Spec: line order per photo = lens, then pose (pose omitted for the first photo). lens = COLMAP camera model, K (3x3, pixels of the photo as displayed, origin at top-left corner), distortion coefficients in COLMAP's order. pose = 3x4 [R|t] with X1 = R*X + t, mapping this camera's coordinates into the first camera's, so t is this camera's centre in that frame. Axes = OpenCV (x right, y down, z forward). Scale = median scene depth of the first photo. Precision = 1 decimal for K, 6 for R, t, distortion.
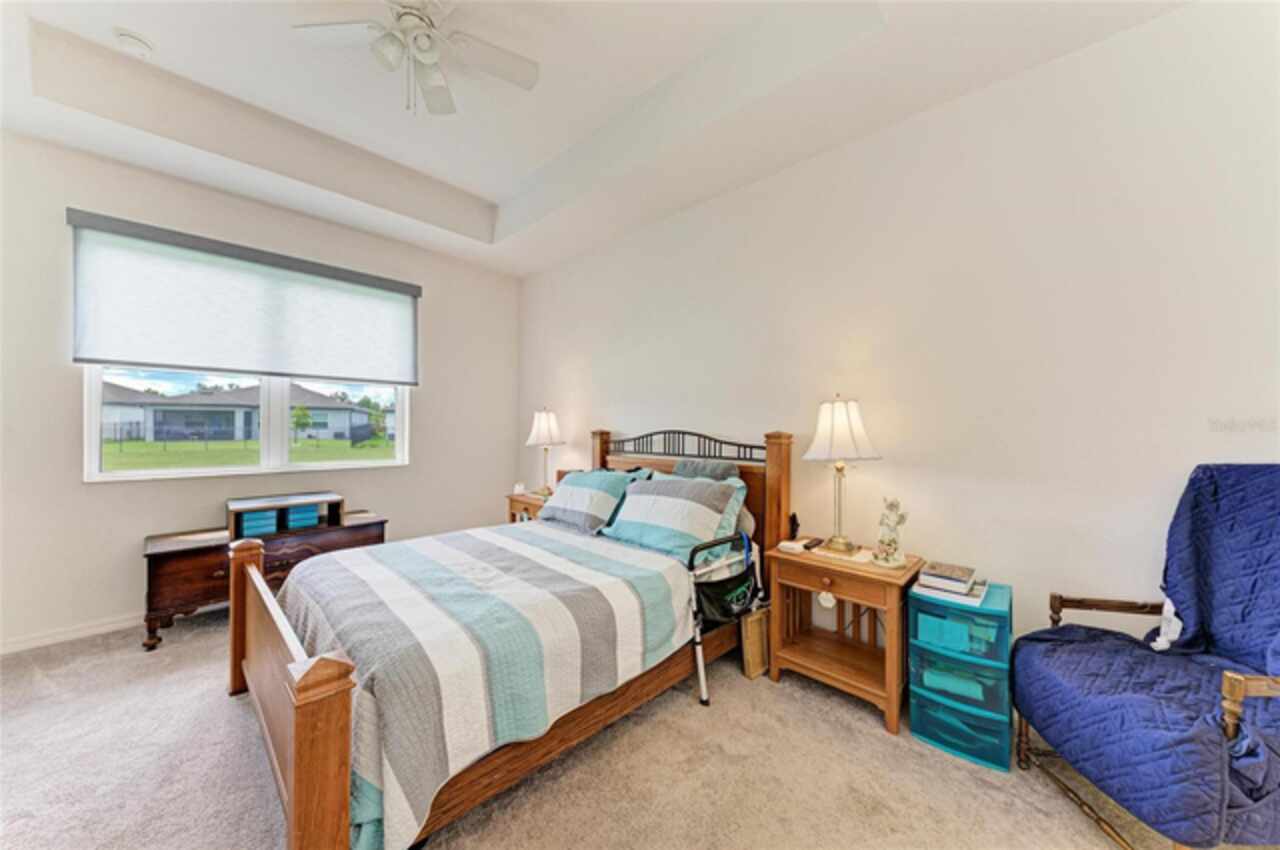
lens RADIAL K [[438.9, 0, 652.9], [0, 438.9, 423.7], [0, 0, 1]] dist [-0.002482, -0.001089]
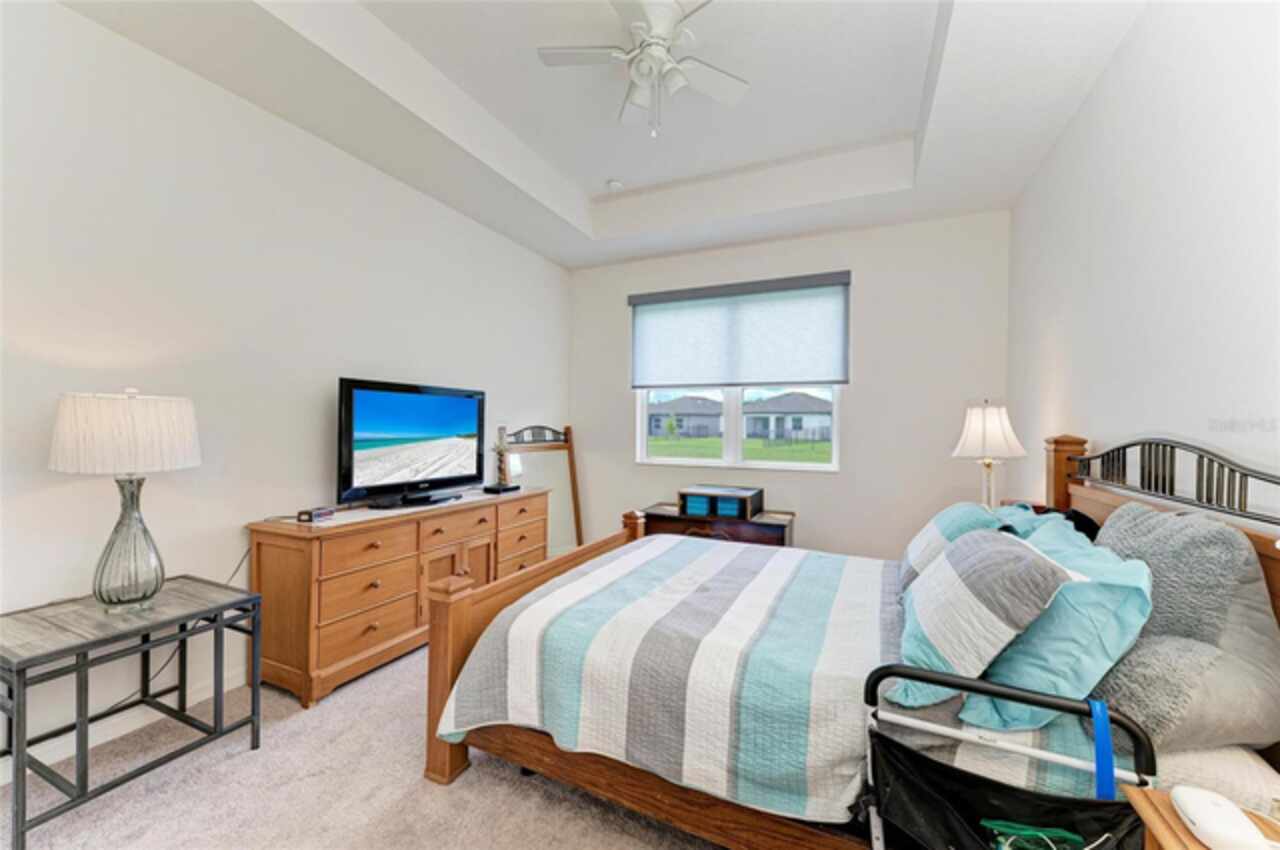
lens RADIAL K [[500.3, 0, 648.7], [0, 500.3, 428.0], [0, 0, 1]] dist [0.010575, -0.000057]
pose [[0.318236, -0.001224, -0.948011, 0.480601], [-0.000514, 0.999999, -0.001464, 0.007605], [0.948011, 0.000953, 0.318235, 0.473047]]
